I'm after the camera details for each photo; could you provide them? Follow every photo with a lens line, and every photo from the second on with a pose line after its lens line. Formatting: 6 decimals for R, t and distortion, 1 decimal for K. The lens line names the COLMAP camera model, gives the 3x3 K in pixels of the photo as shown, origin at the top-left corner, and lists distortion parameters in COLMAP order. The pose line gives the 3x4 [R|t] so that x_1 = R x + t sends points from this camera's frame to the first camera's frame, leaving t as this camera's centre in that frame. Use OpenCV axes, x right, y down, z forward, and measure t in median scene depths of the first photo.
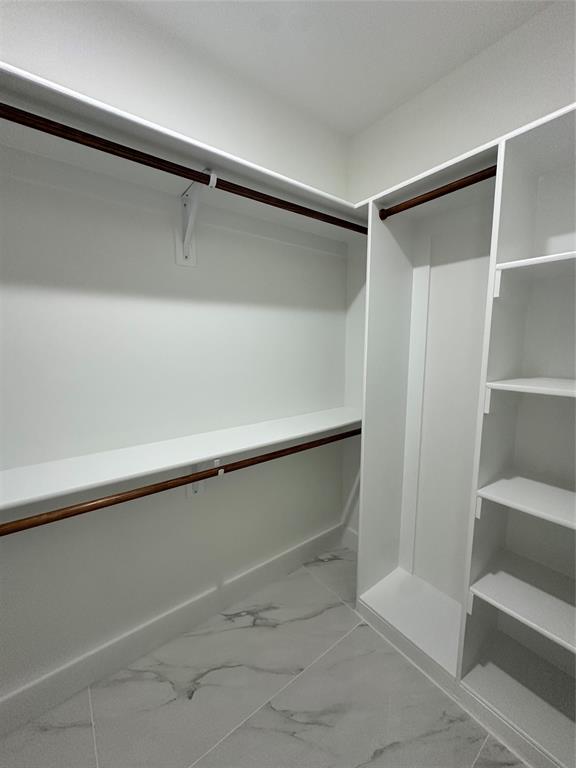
lens RADIAL K [[305.4, 0, 287.3], [0, 305.4, 381.4], [0, 0, 1]] dist [-0.005778, 0.000097]
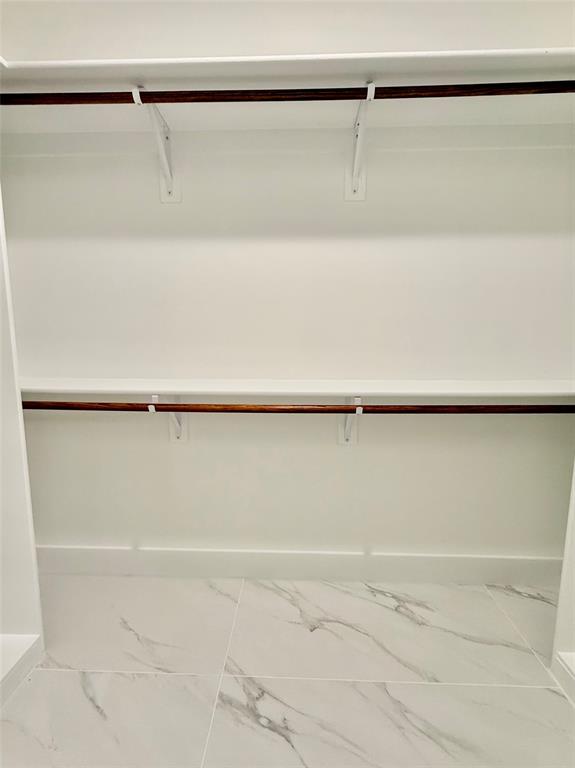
lens RADIAL K [[352.0, 0, 284.8], [0, 352.0, 376.5], [0, 0, 1]] dist [-0.003064, -0.000499]
pose [[0.772121, 0.087055, -0.629484, 0.251150], [-0.084368, 0.995846, 0.034235, 0.160413], [0.629850, 0.026674, 0.776259, 0.017024]]
